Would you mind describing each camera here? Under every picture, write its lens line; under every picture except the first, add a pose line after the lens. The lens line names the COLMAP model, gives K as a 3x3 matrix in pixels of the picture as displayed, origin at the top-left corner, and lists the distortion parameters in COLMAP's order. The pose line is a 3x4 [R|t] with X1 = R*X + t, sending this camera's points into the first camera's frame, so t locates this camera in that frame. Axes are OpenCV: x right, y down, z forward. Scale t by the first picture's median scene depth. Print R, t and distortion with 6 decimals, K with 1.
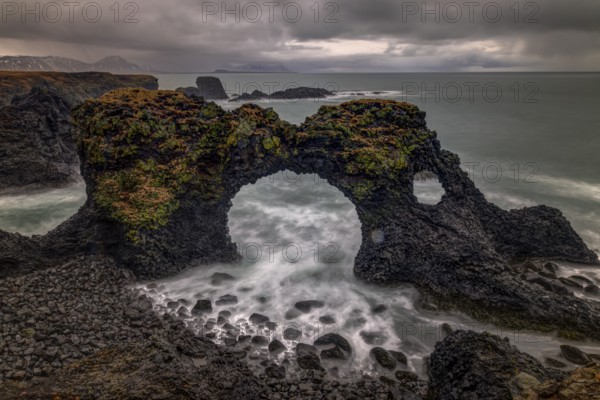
lens RADIAL K [[435.4, 0, 311.3], [0, 435.4, 201.6], [0, 0, 1]] dist [-0.011026, 0.000553]
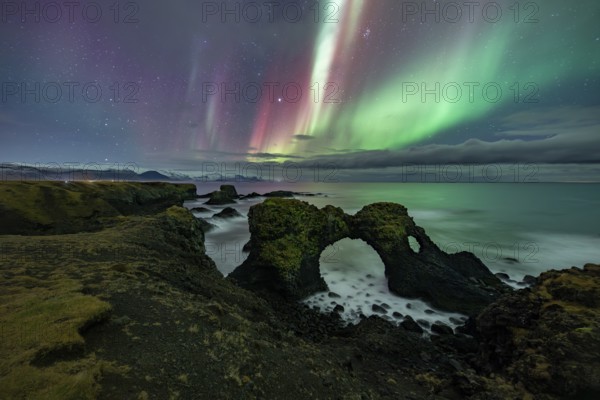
lens RADIAL K [[258.8, 0, 297.6], [0, 258.8, 198.1], [0, 0, 1]] dist [-0.000925, -0.000001]
pose [[0.987210, -0.003501, 0.159385, -0.491692], [0.038429, 0.975505, -0.216593, -0.001206], [-0.154722, 0.219947, 0.963164, -0.148759]]
